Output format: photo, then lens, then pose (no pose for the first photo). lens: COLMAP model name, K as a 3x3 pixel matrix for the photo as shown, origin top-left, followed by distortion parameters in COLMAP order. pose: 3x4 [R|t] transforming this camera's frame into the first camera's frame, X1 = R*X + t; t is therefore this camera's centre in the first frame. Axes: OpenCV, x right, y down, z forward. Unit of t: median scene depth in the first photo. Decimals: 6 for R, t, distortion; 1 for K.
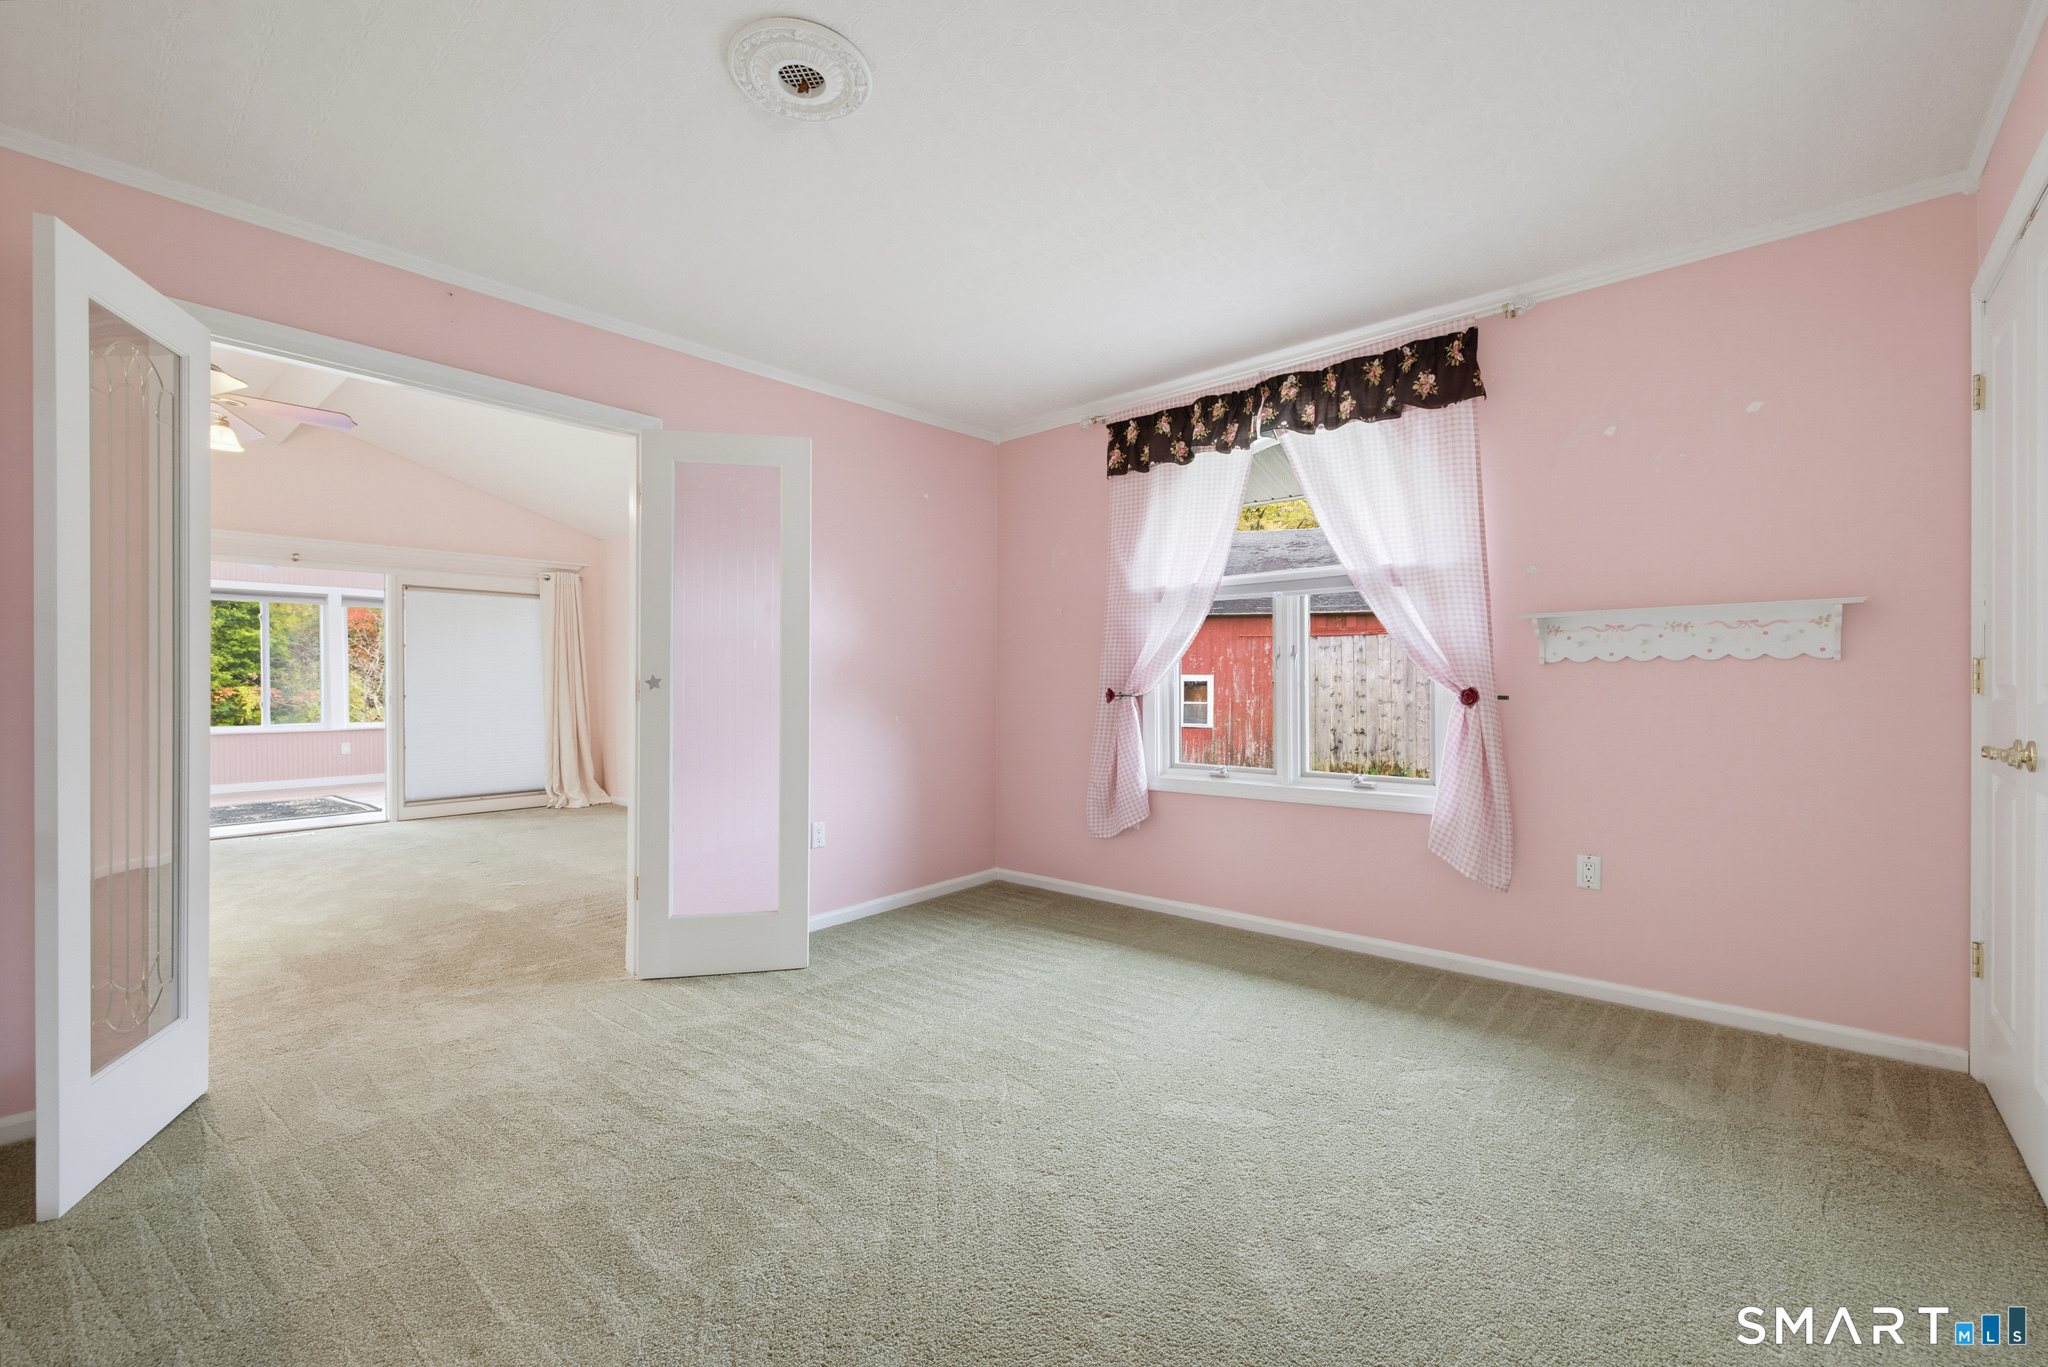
lens RADIAL K [[856.1, 0, 1011.5], [0, 856.1, 681.2], [0, 0, 1]] dist [0.003038, -0.000148]
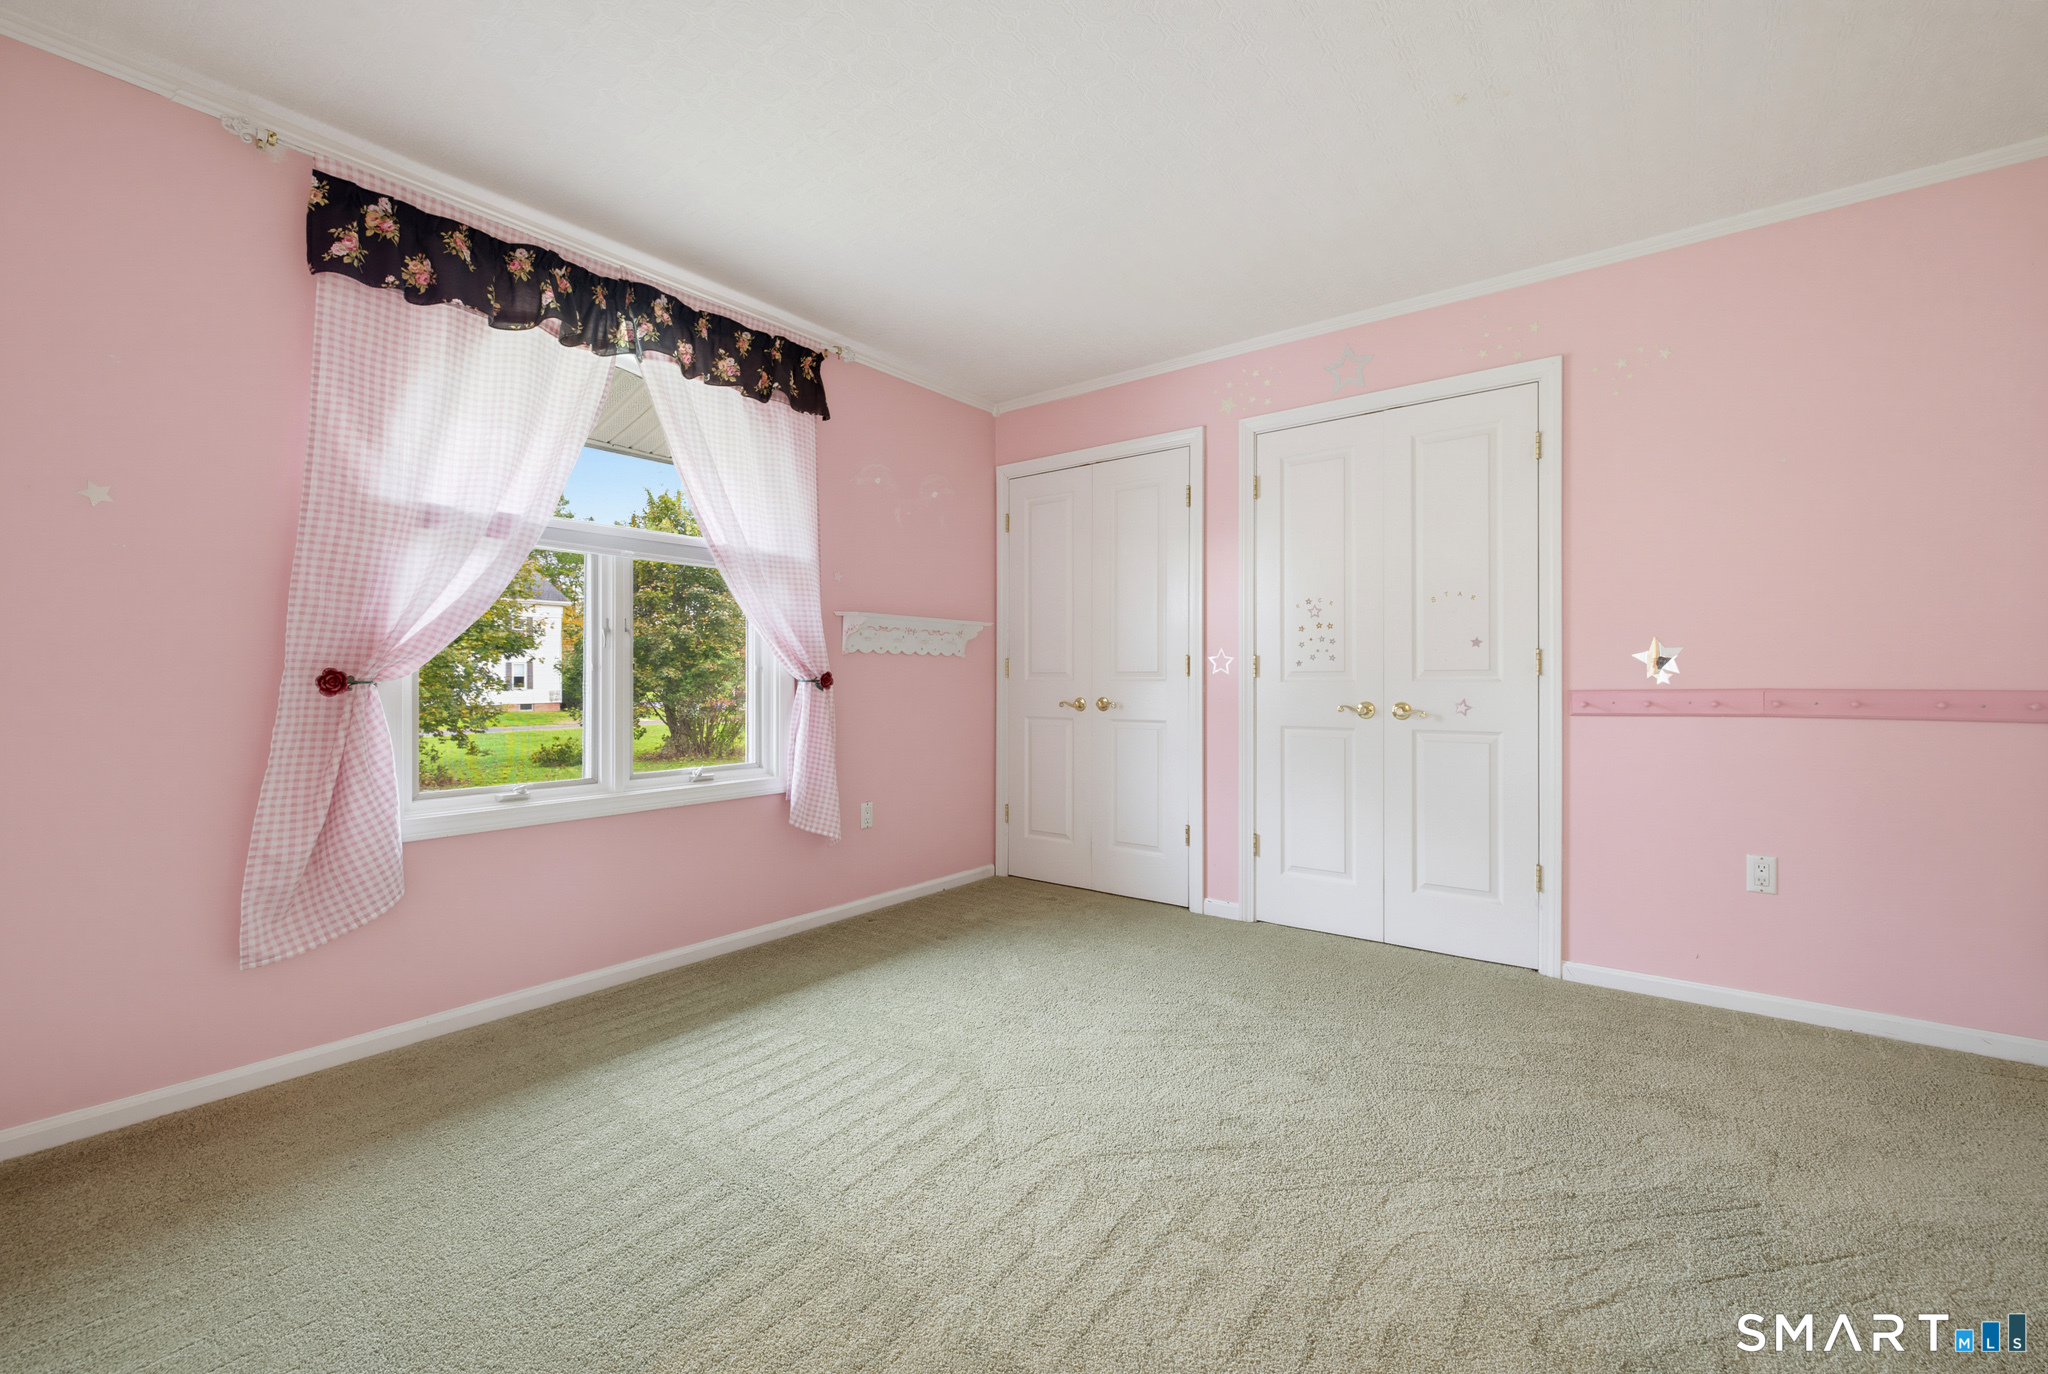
lens RADIAL K [[856.1, 0, 1011.5], [0, 856.1, 684.7], [0, 0, 1]] dist [0.003038, -0.000148]
pose [[-0.063268, -0.003908, 0.997989, -0.474397], [-0.004418, 0.999984, 0.003636, 0.014389], [-0.997987, -0.004179, -0.063284, 0.646407]]
